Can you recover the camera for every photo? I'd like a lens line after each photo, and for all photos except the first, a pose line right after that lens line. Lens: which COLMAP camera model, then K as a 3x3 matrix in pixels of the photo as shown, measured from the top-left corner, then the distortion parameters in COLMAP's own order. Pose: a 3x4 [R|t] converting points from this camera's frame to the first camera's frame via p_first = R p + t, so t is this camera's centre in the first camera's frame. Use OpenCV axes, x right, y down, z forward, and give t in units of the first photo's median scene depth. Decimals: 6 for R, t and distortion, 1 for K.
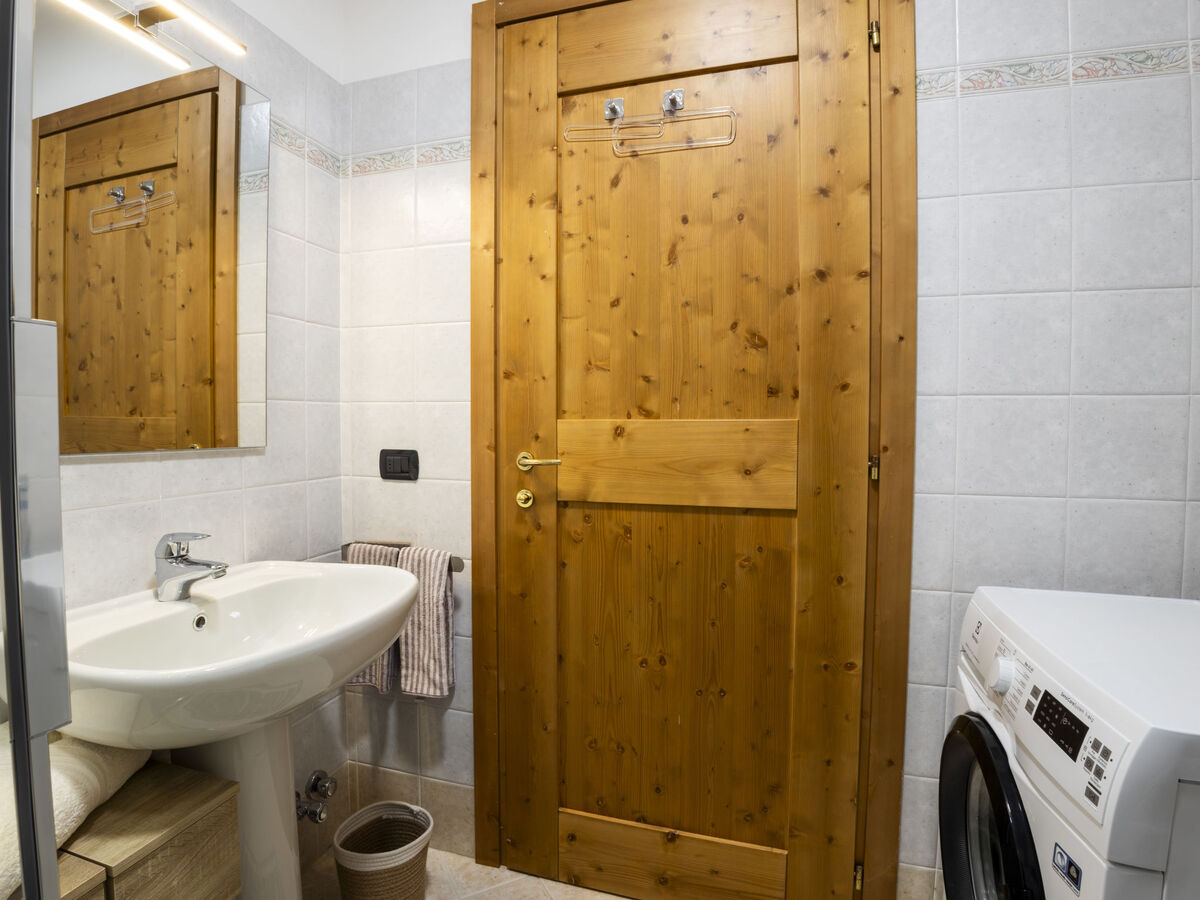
lens RADIAL K [[606.0, 0, 579.6], [0, 606.0, 439.8], [0, 0, 1]] dist [-0.046447, 0.000427]
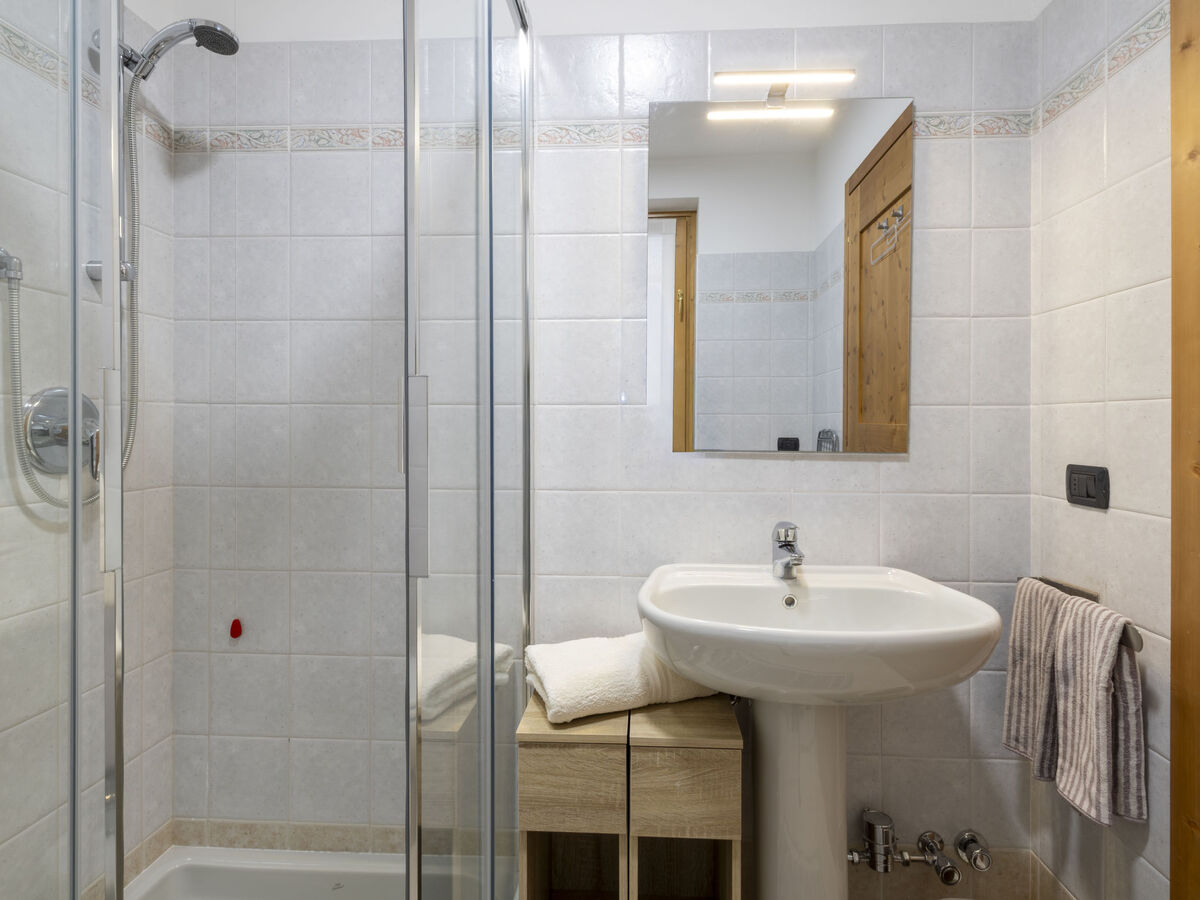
lens RADIAL K [[648.7, 0, 634.9], [0, 648.7, 428.1], [0, 0, 1]] dist [0.003845, 0.000480]
pose [[0.269856, 0.001533, -0.962900, 0.346210], [-0.032973, 0.999427, -0.007650, -0.006118], [0.962336, 0.033815, 0.269752, 0.253726]]
